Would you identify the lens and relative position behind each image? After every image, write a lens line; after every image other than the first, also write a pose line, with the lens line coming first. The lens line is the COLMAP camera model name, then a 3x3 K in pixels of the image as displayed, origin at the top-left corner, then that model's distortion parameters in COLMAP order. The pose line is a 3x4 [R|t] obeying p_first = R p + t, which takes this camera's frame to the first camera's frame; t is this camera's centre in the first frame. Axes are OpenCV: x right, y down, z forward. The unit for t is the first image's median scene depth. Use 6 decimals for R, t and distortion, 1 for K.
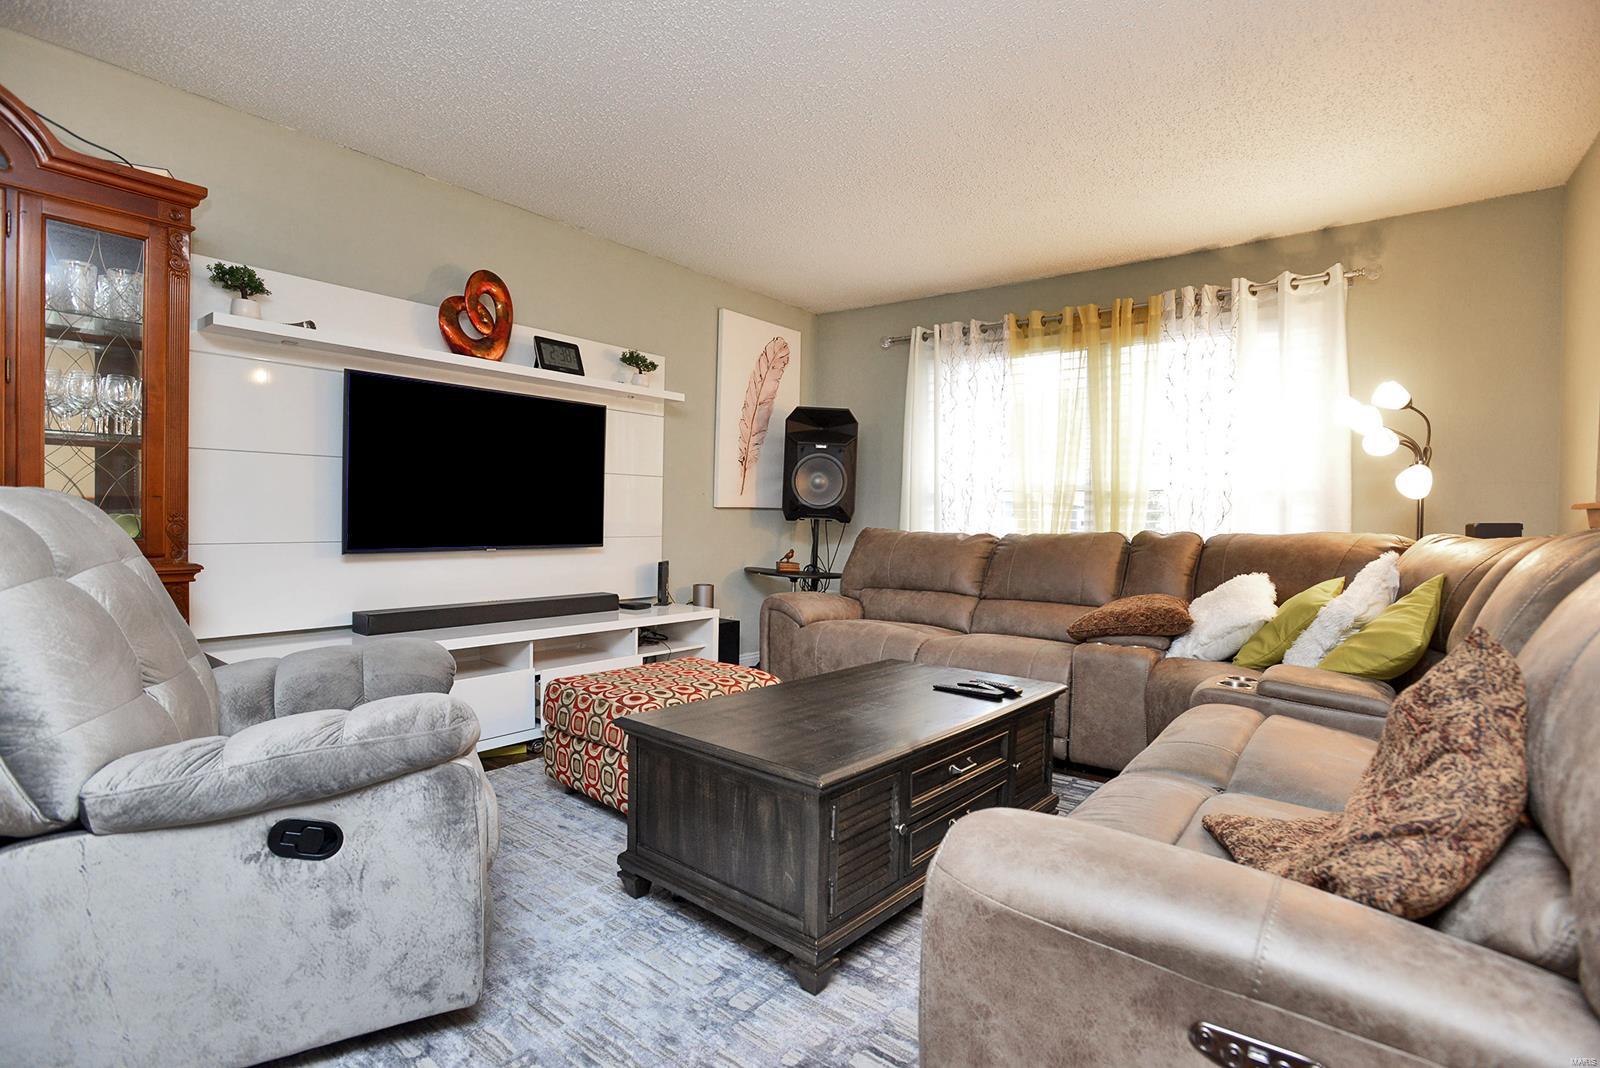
lens RADIAL K [[761.1, 0, 802.5], [0, 761.1, 578.1], [0, 0, 1]] dist [-0.045253, 0.013186]
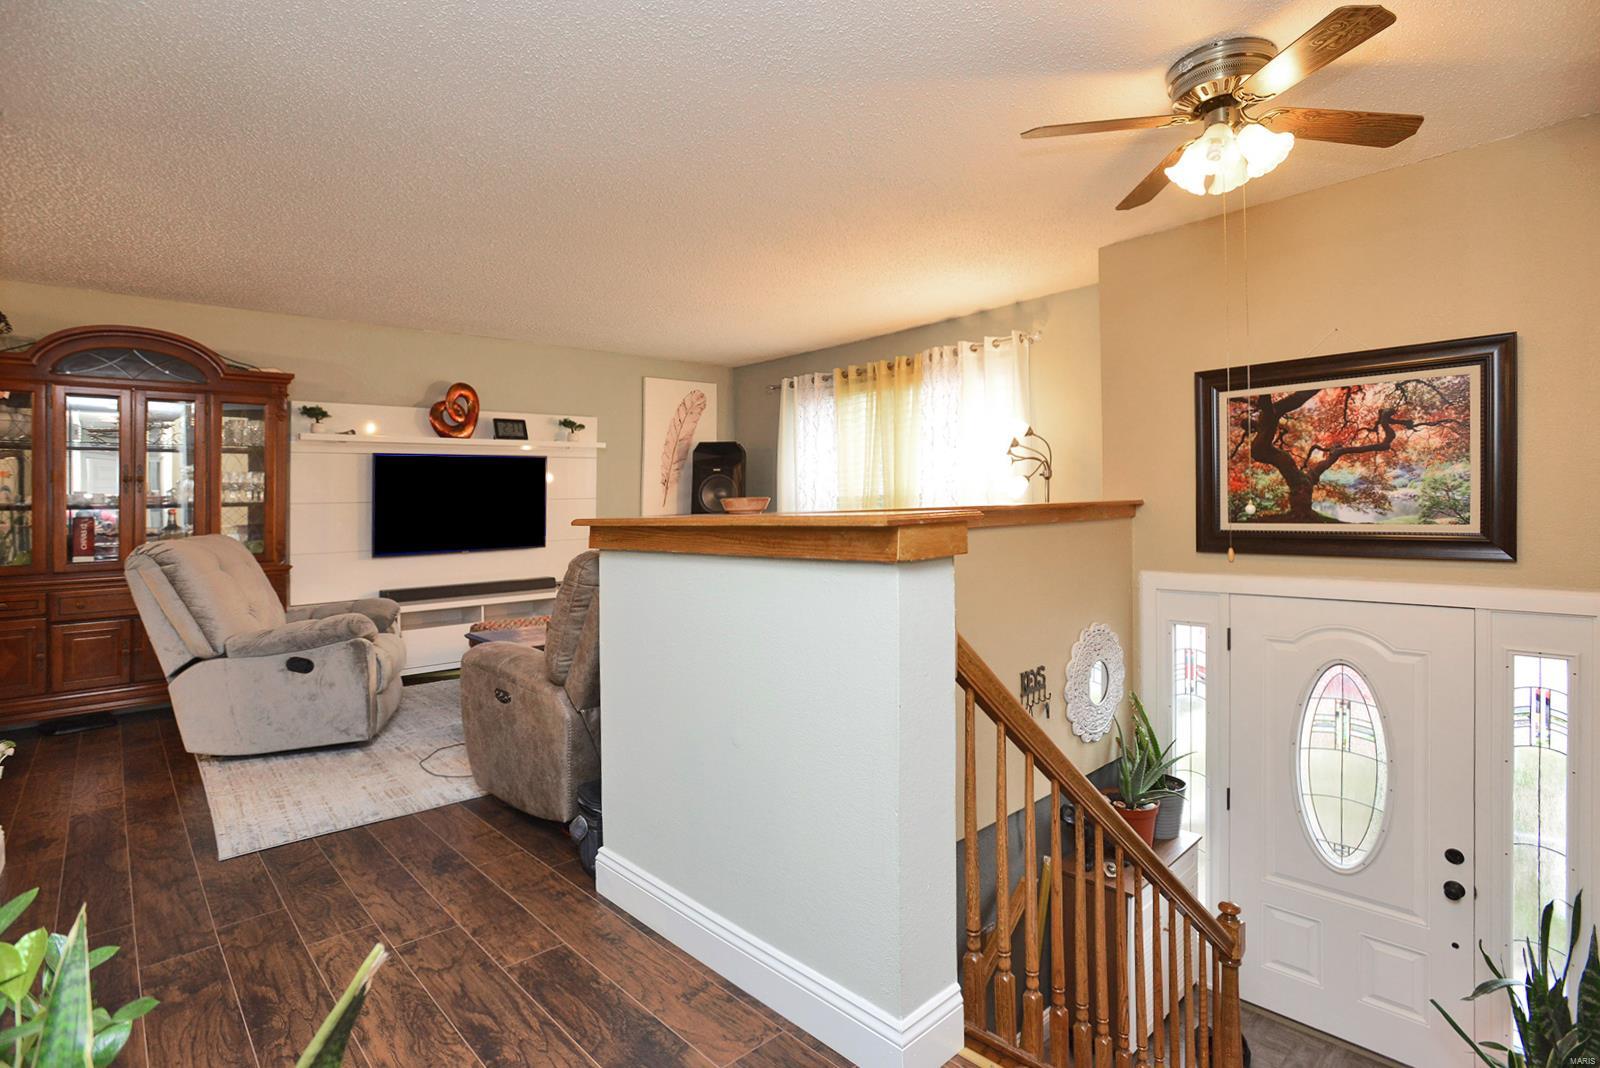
lens RADIAL K [[761.1, 0, 800.3], [0, 761.1, 537.8], [0, 0, 1]] dist [-0.045253, 0.013186]
pose [[0.986554, -0.035581, -0.159518, 0.524981], [0.028997, 0.998636, -0.043410, 0.023075], [0.160845, 0.038201, 0.986240, -0.464202]]
